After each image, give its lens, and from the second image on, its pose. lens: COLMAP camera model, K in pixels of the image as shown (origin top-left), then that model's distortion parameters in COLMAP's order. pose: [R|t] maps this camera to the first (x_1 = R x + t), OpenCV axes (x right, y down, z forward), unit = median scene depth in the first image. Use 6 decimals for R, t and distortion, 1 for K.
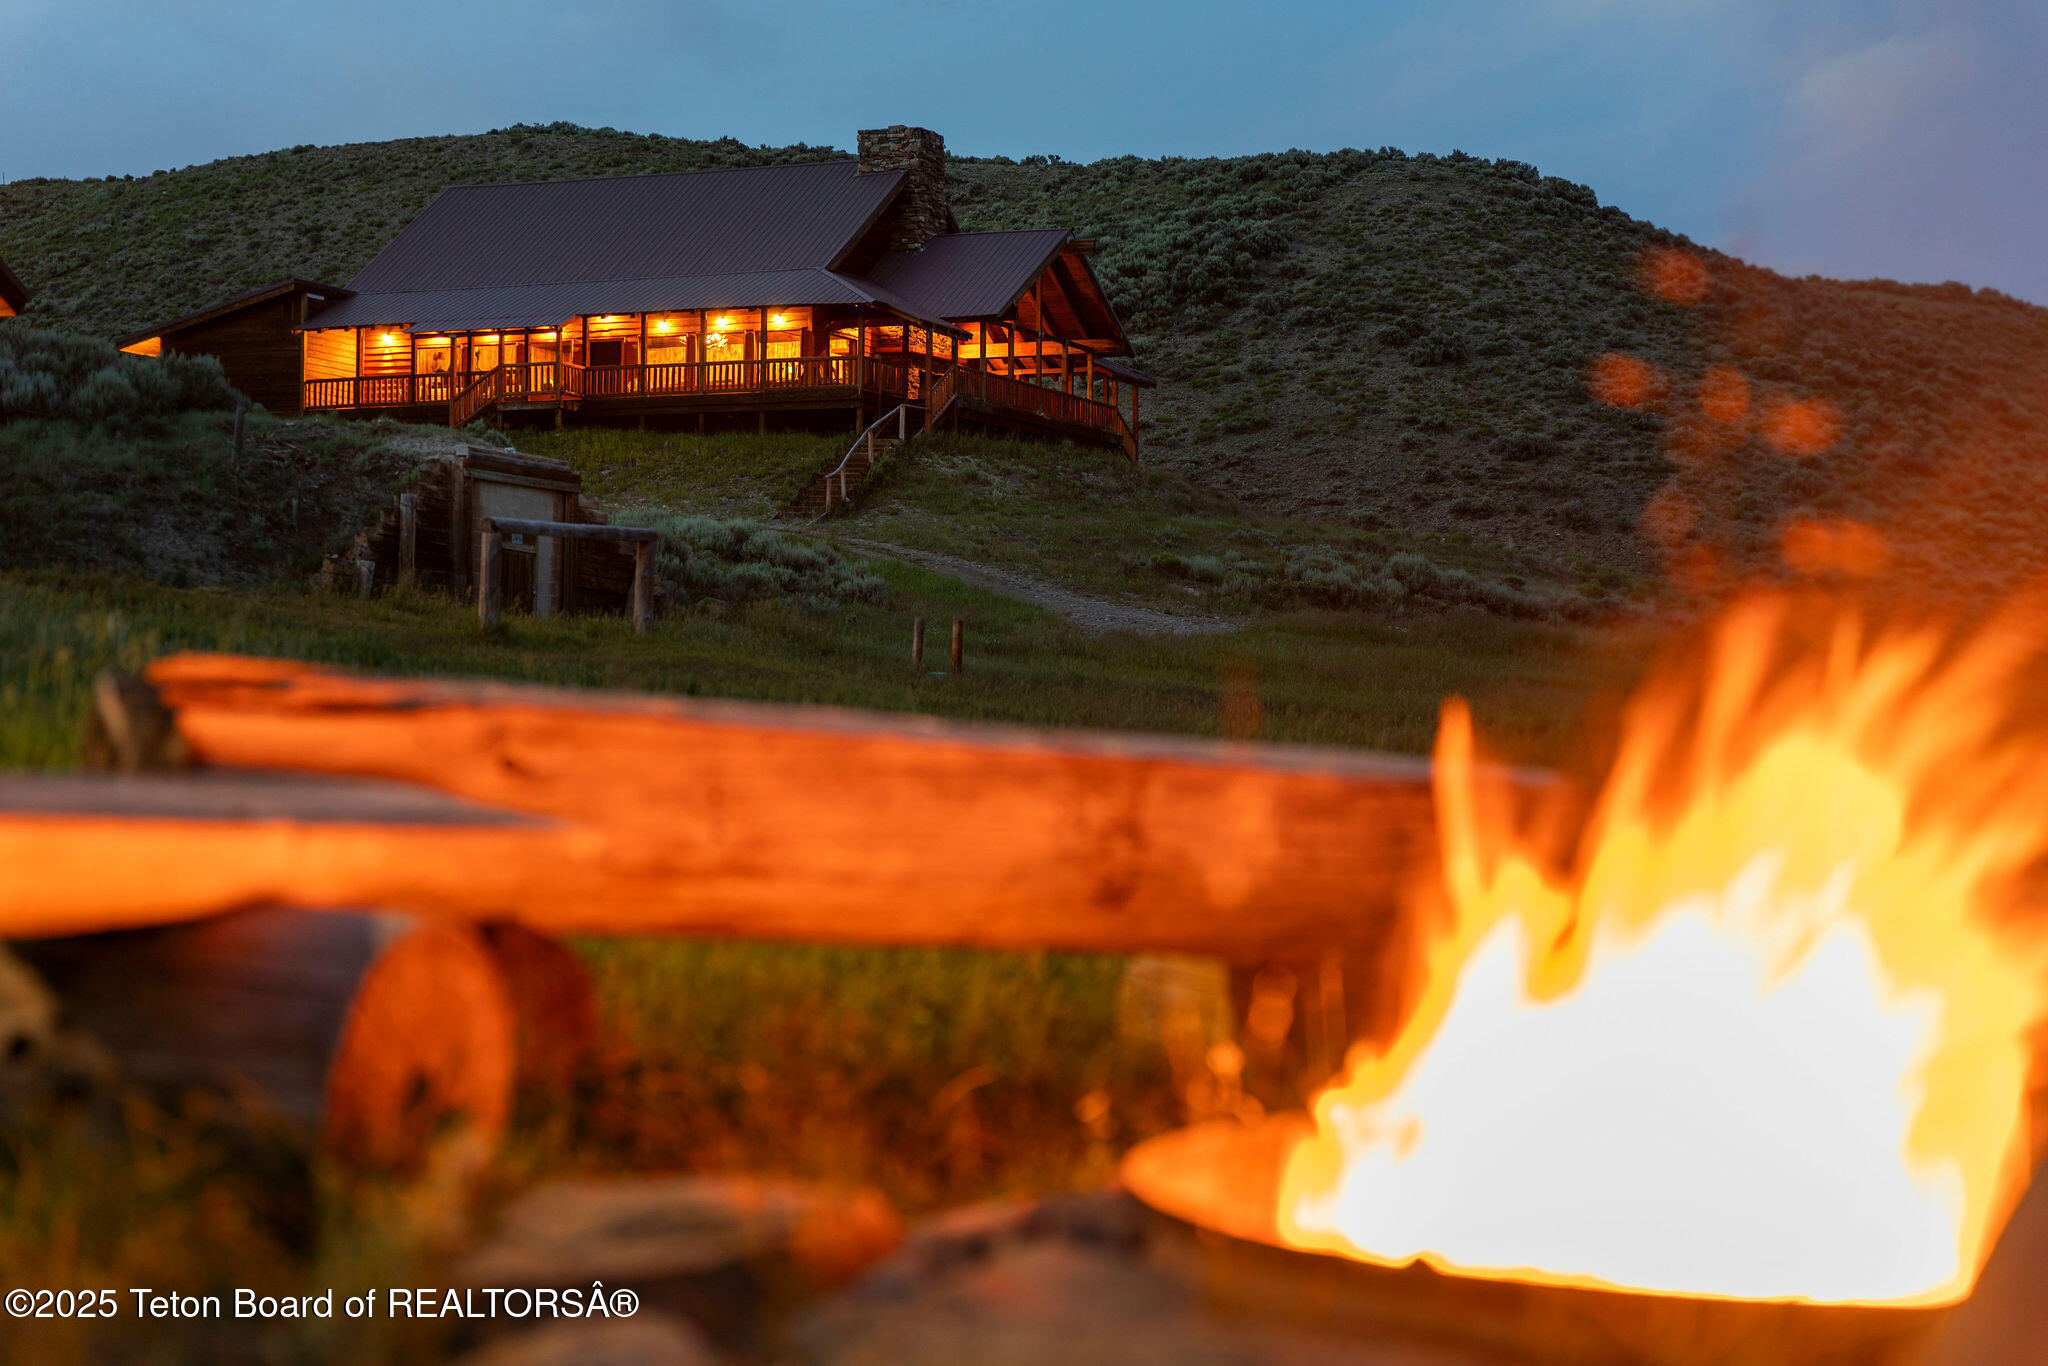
lens RADIAL K [[3972.2, 0, 1037.4], [0, 3972.2, 688.6], [0, 0, 1]] dist [-0.137304, 0.000000]
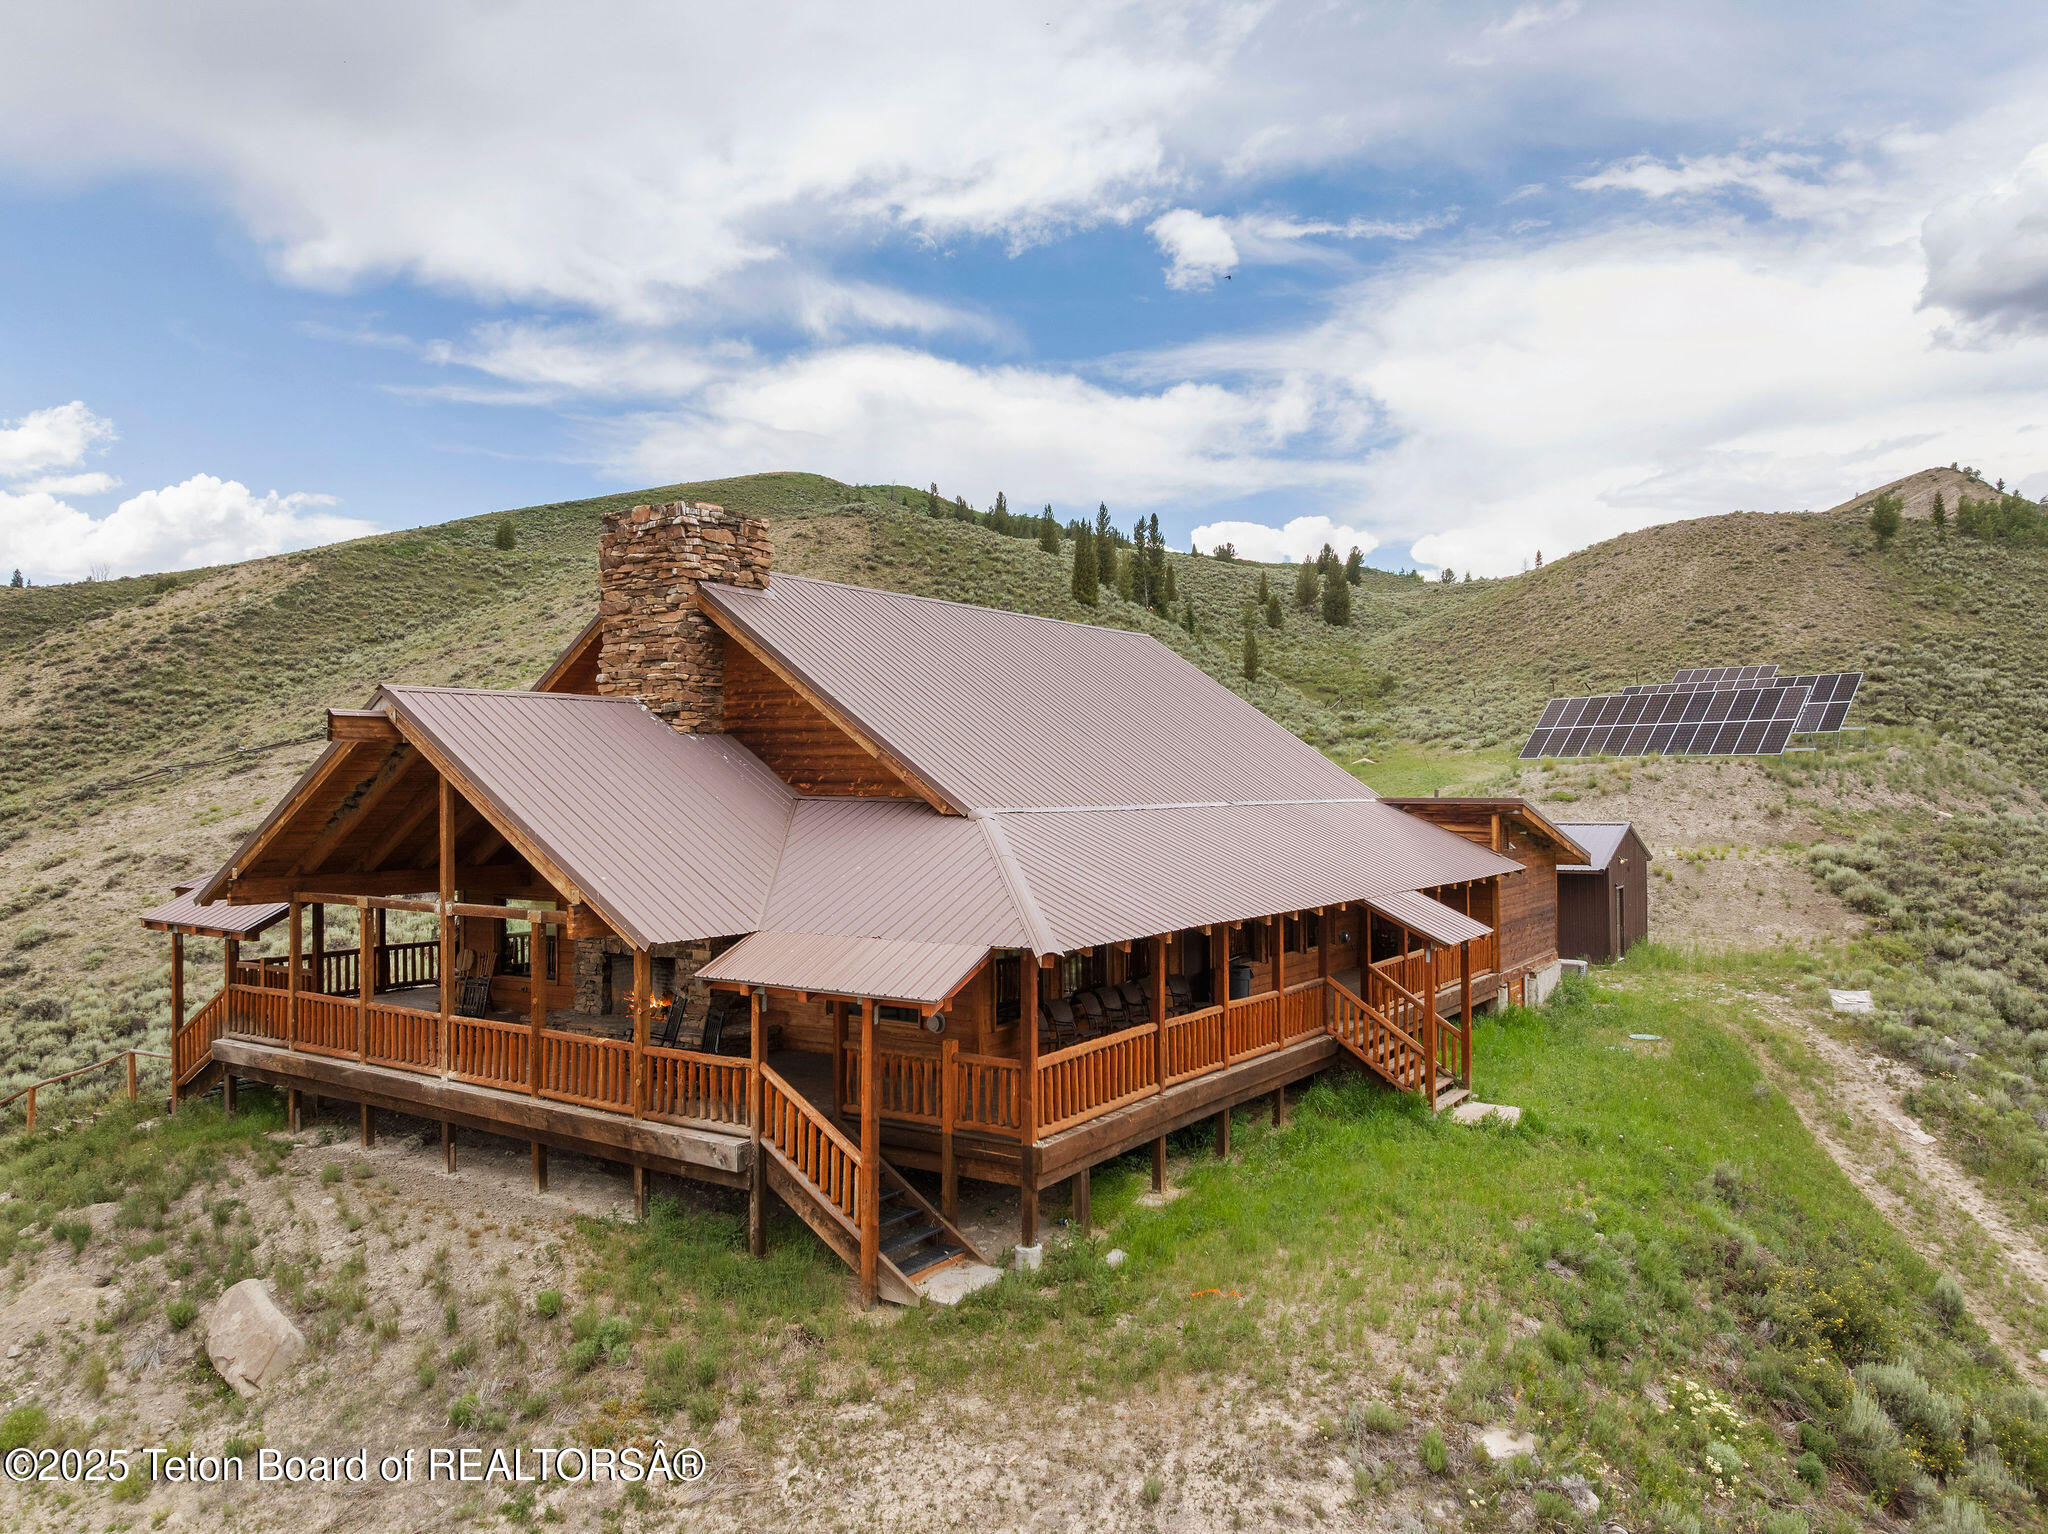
lens RADIAL K [[1458.3, 0, 1018.9], [0, 1458.3, 754.3], [0, 0, 1]] dist [-0.034556, -0.006366]
pose [[-0.182641, -0.026528, -0.982822, 0.103679], [0.032760, 0.998917, -0.033050, -0.064056], [0.982634, -0.038234, -0.181574, 0.707118]]
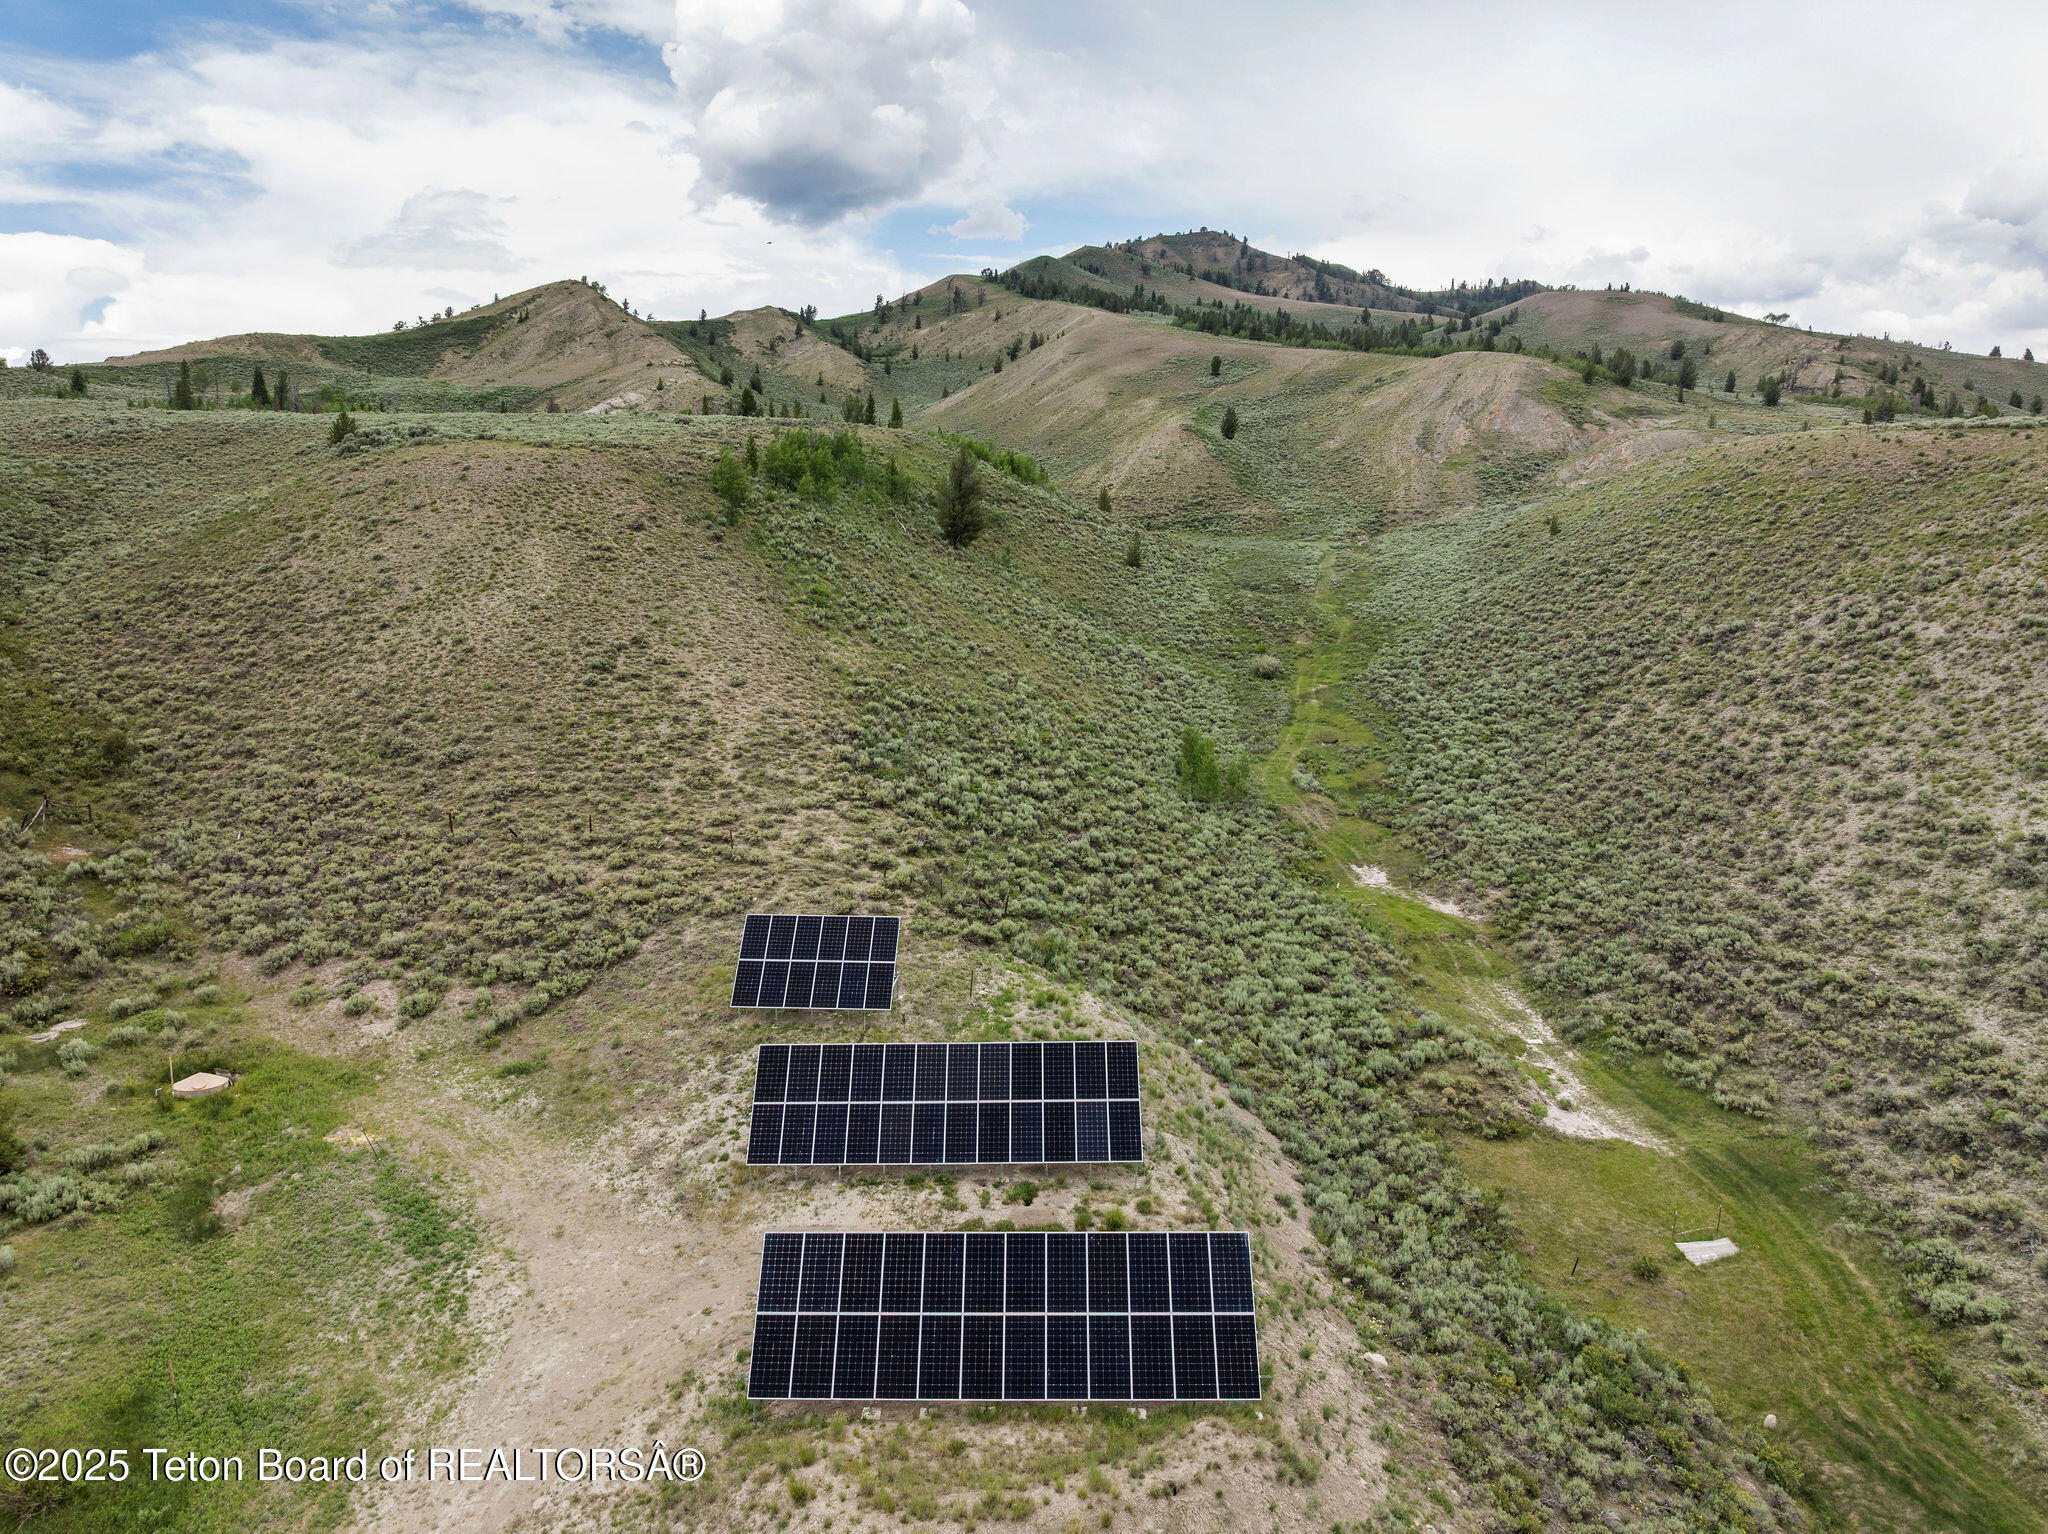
lens RADIAL K [[1458.3, 0, 1029.4], [0, 1458.3, 744.6], [0, 0, 1]] dist [-0.034556, -0.006366]
pose [[0.654229, 0.093915, -0.750442, -0.129160], [0.042491, 0.986129, 0.160453, -0.185056], [0.755102, -0.136860, 0.641164, 0.683683]]
